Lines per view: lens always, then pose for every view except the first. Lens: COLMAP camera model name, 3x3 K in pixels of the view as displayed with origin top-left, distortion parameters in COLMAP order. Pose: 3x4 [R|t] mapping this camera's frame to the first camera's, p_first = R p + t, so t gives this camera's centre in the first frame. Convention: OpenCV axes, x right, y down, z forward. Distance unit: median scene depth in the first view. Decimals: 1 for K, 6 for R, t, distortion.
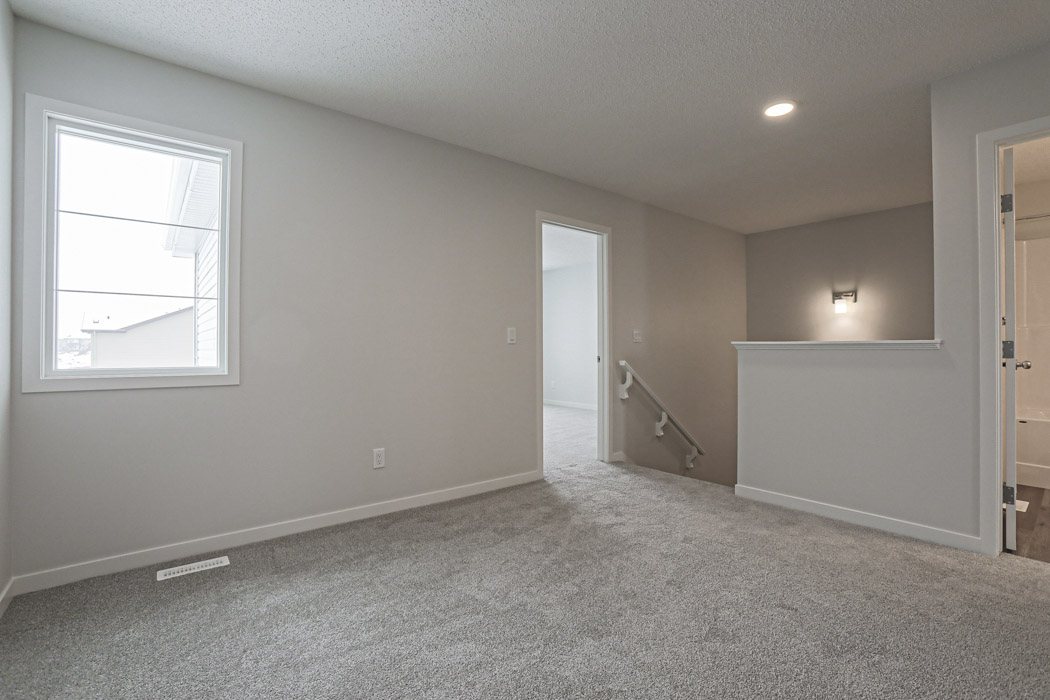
lens RADIAL K [[477.2, 0, 518.2], [0, 477.2, 345.2], [0, 0, 1]] dist [-0.074844, 0.029021]
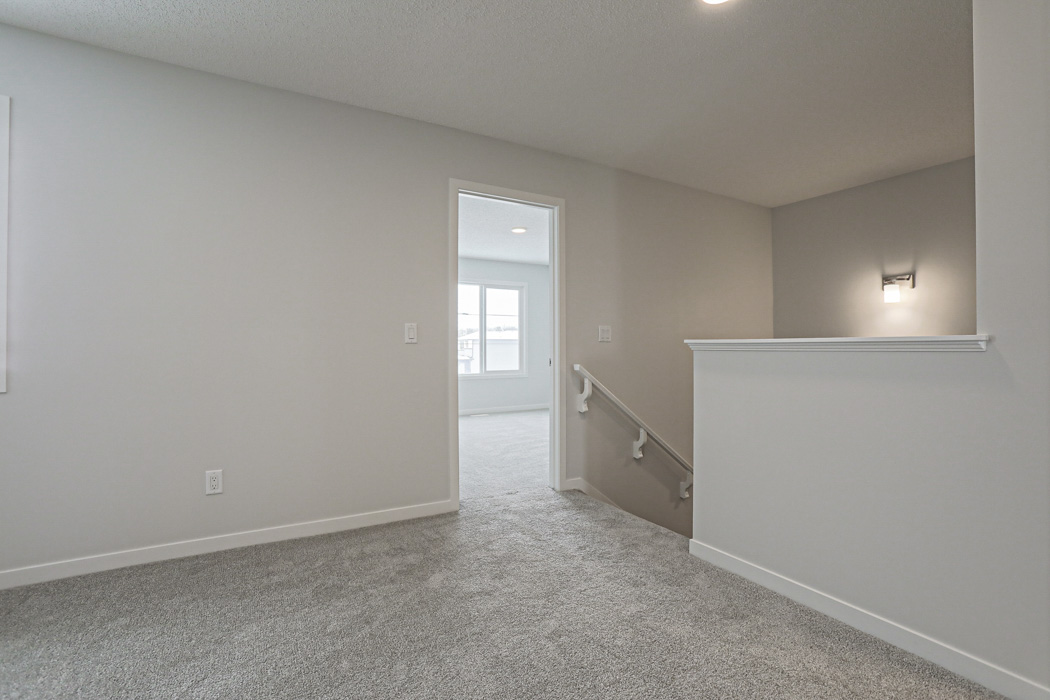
lens RADIAL K [[477.2, 0, 518.2], [0, 477.2, 345.2], [0, 0, 1]] dist [-0.074844, 0.029021]
pose [[0.988733, -0.000500, -0.149690, 0.265942], [0.000485, 1.000000, -0.000134, 0.000793], [0.149690, 0.000059, 0.988733, 0.215093]]
